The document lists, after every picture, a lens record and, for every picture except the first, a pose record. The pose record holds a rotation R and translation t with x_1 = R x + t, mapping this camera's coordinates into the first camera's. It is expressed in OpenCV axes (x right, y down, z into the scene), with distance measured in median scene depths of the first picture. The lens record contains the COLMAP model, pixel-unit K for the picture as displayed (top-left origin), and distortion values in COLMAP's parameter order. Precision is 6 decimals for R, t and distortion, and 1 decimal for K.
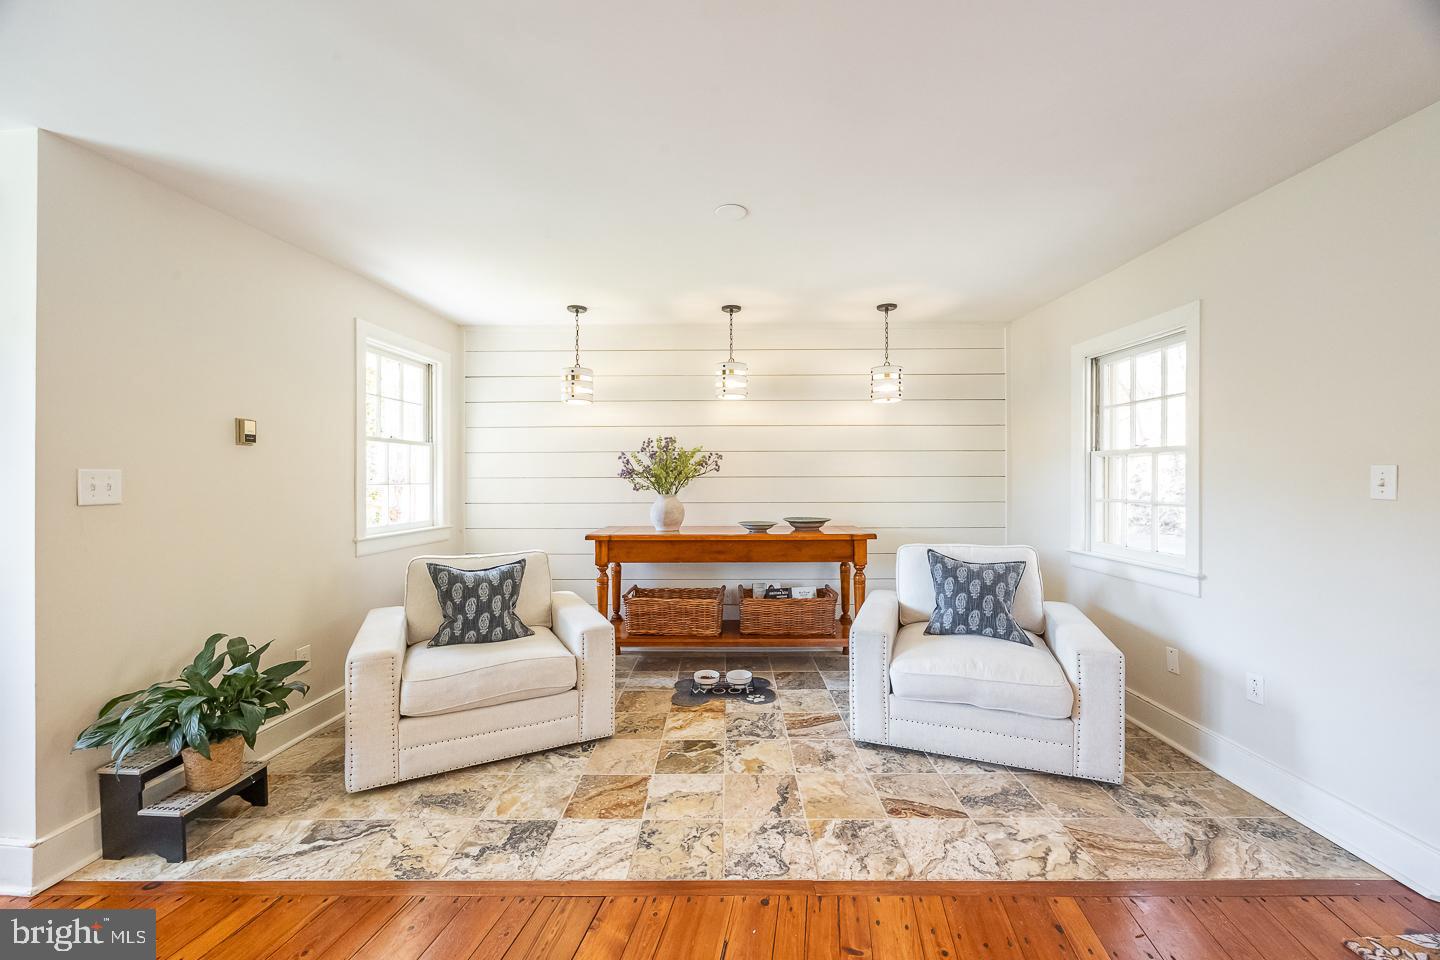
lens RADIAL K [[555.1, 0, 724.7], [0, 555.1, 473.1], [0, 0, 1]] dist [-0.001759, -0.000500]
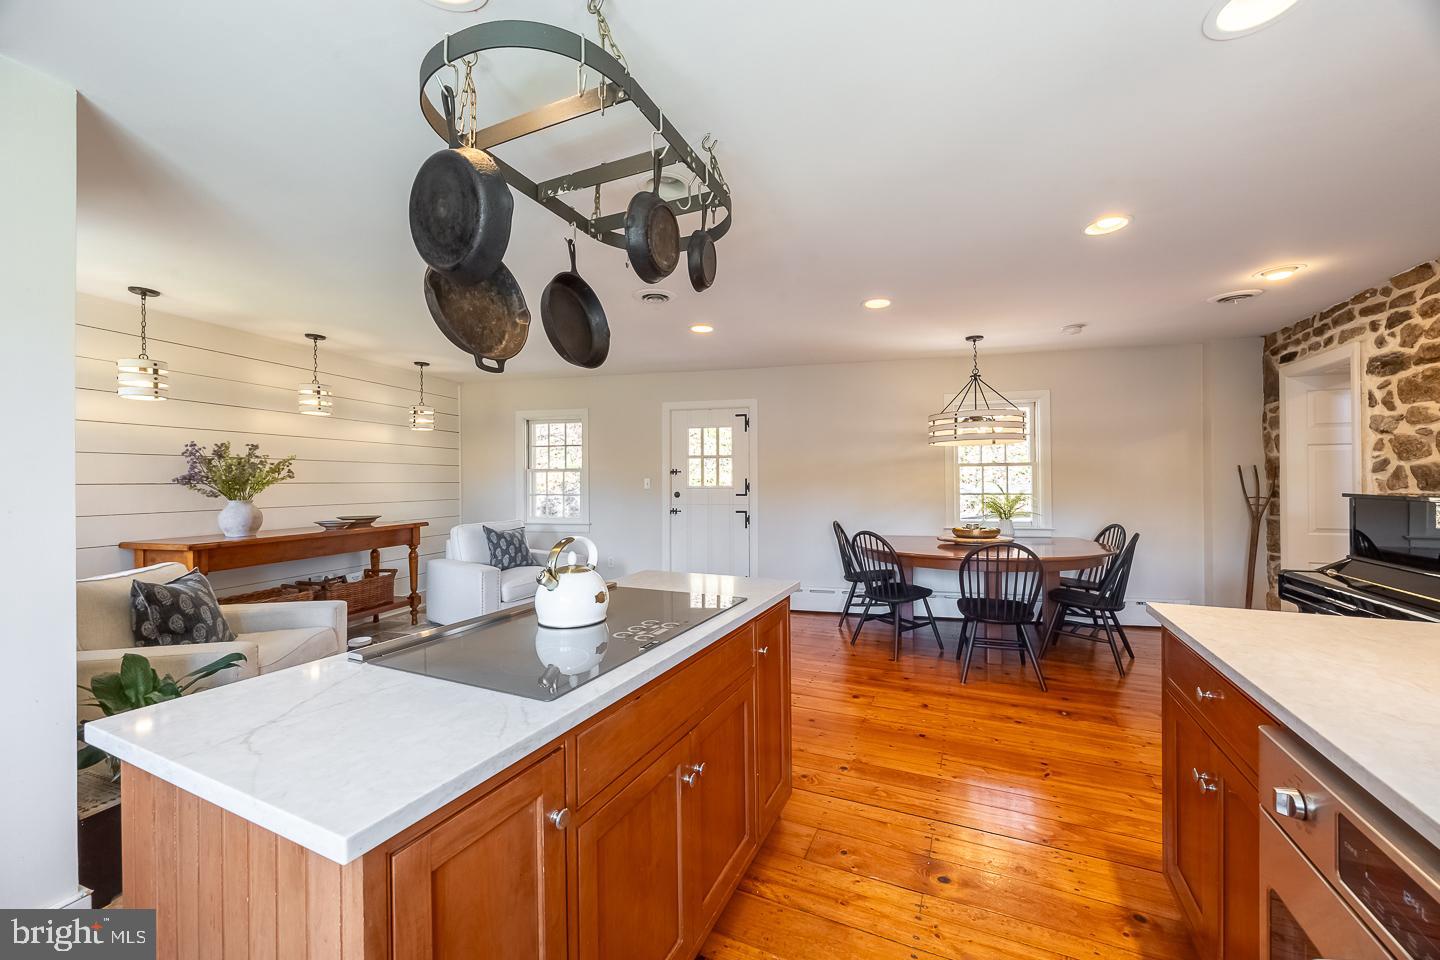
lens RADIAL K [[555.1, 0, 723.6], [0, 555.1, 480.1], [0, 0, 1]] dist [-0.001759, -0.000500]
pose [[0.240316, 0.003726, 0.970688, -1.165789], [-0.001531, 0.999993, -0.003459, 0.004266], [-0.970694, -0.000654, 0.240320, -0.121319]]
